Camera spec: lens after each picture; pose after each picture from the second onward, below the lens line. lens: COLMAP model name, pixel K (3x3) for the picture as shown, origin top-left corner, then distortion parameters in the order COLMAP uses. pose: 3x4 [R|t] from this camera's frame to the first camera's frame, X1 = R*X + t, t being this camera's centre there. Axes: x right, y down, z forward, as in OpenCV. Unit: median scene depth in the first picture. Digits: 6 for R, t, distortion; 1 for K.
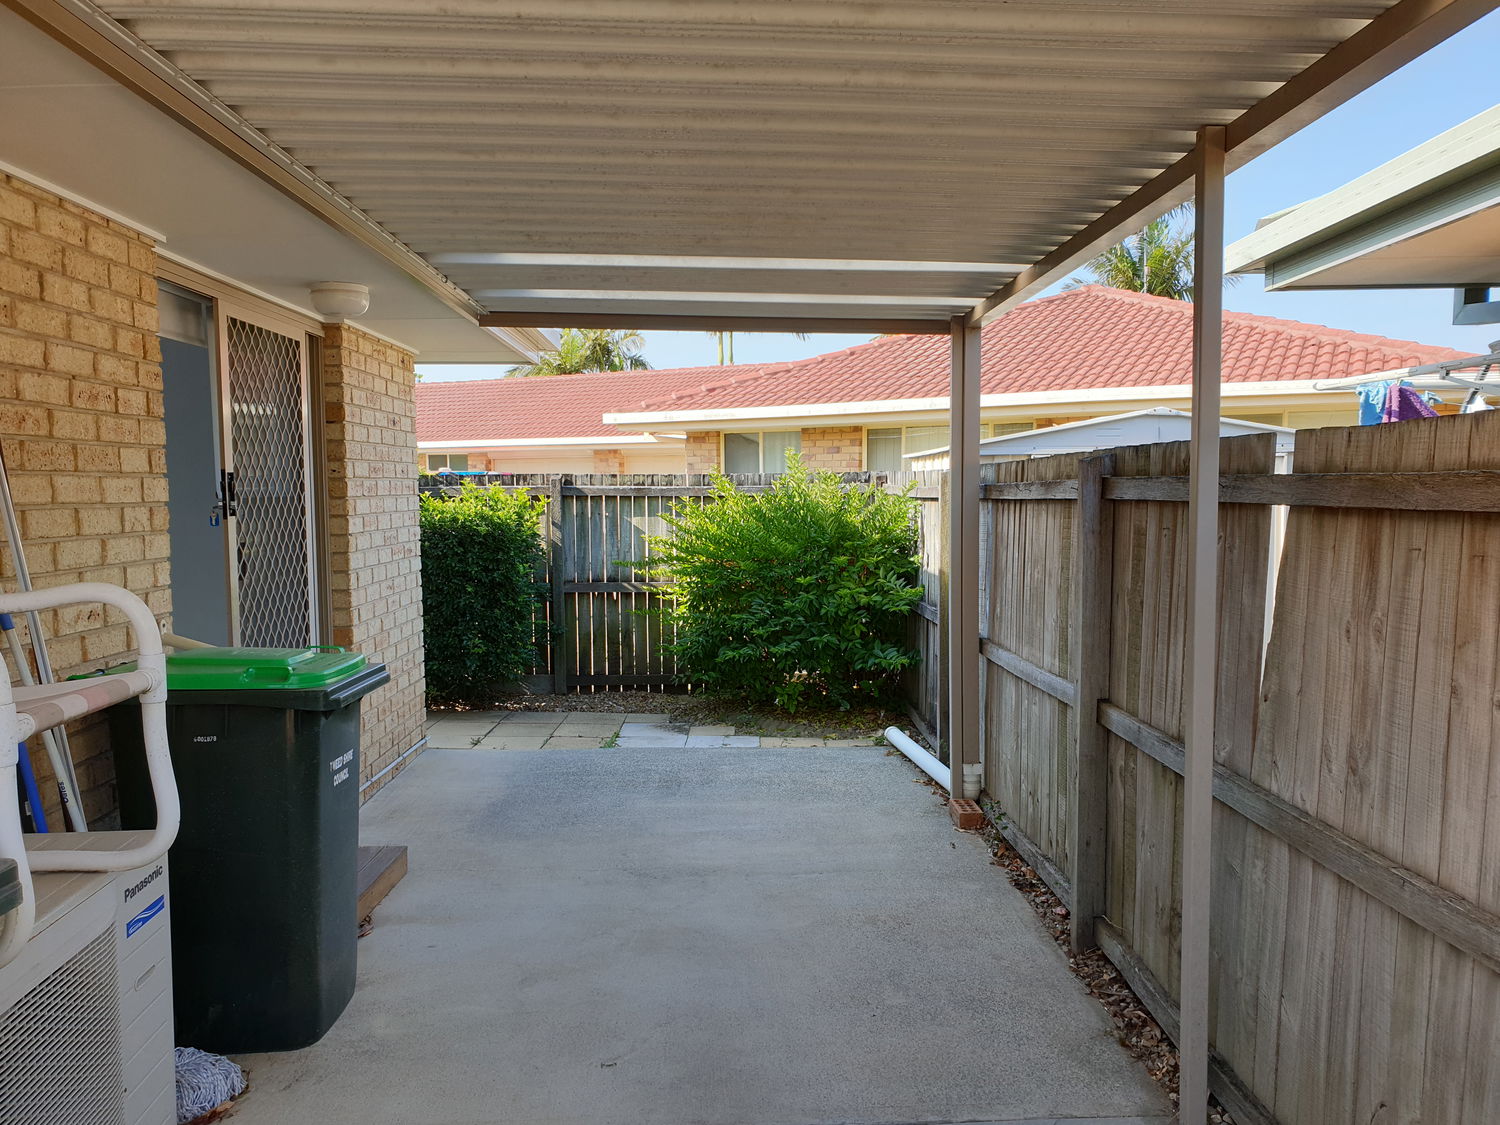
lens RADIAL K [[1148.6, 0, 751.3], [0, 1148.6, 565.9], [0, 0, 1]] dist [-0.009318, -0.004029]
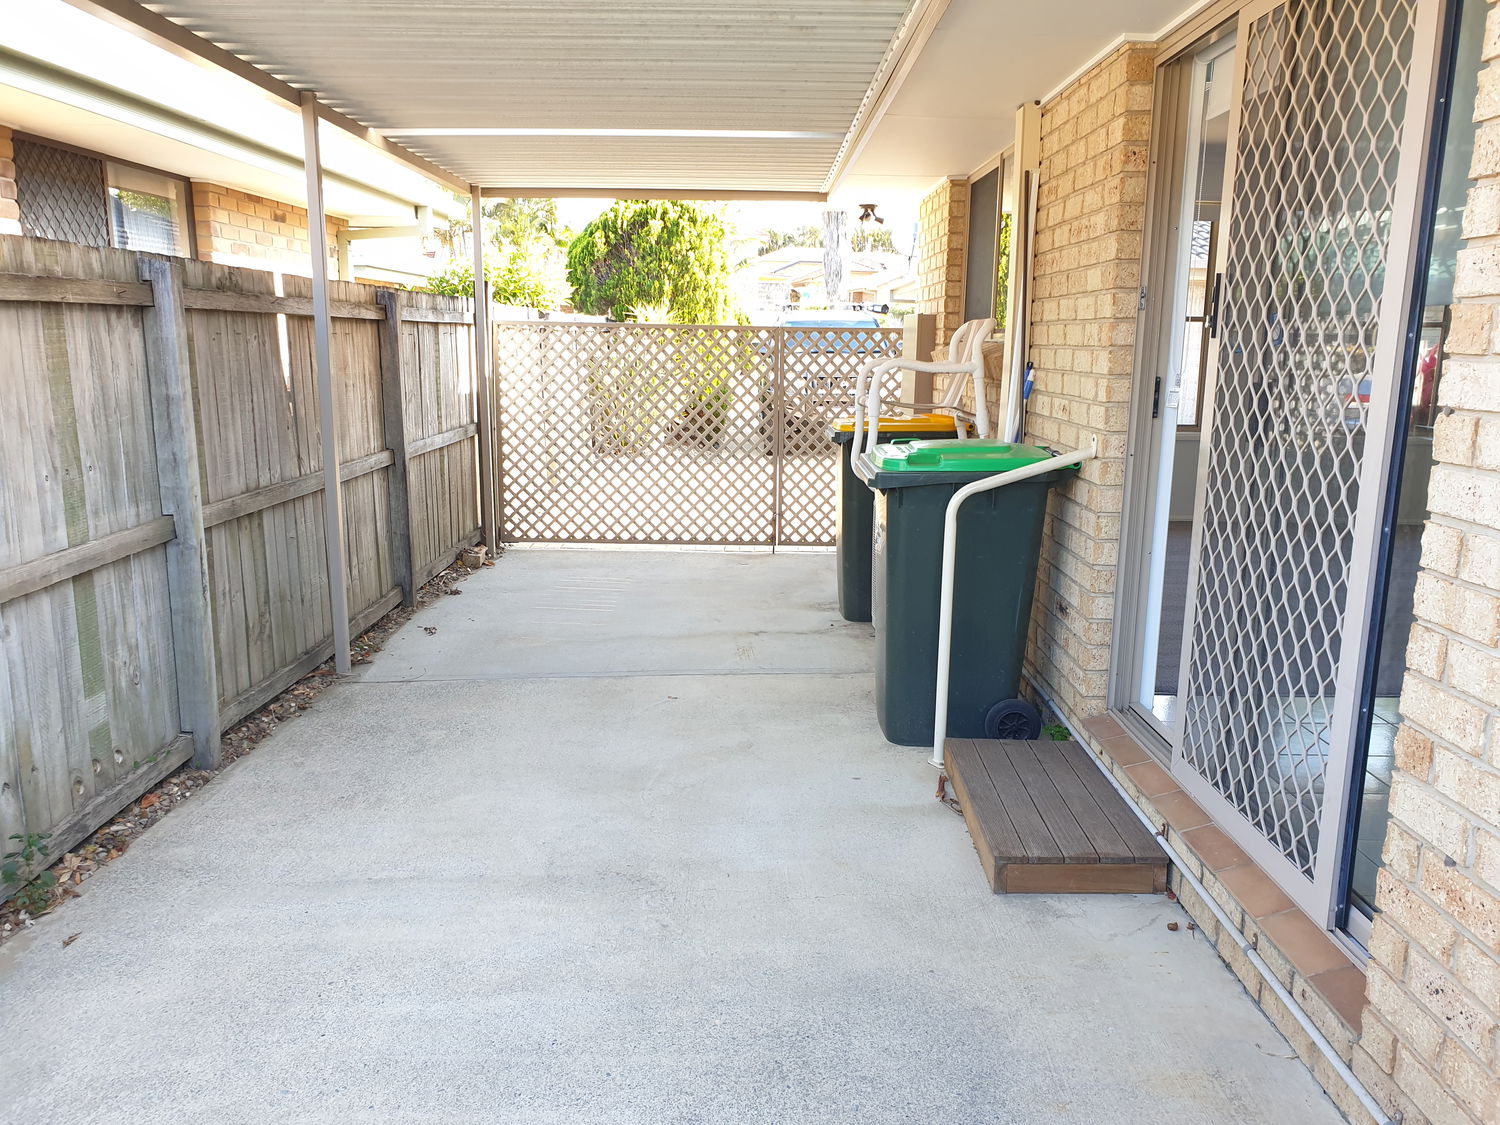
lens RADIAL K [[1148.6, 0, 750.8], [0, 1148.6, 564.7], [0, 0, 1]] dist [-0.009318, -0.004029]
pose [[-0.999571, -0.013536, 0.025980, -0.197447], [-0.006267, 0.965130, 0.261697, -0.094194], [-0.028617, 0.261421, -0.964800, 1.784205]]
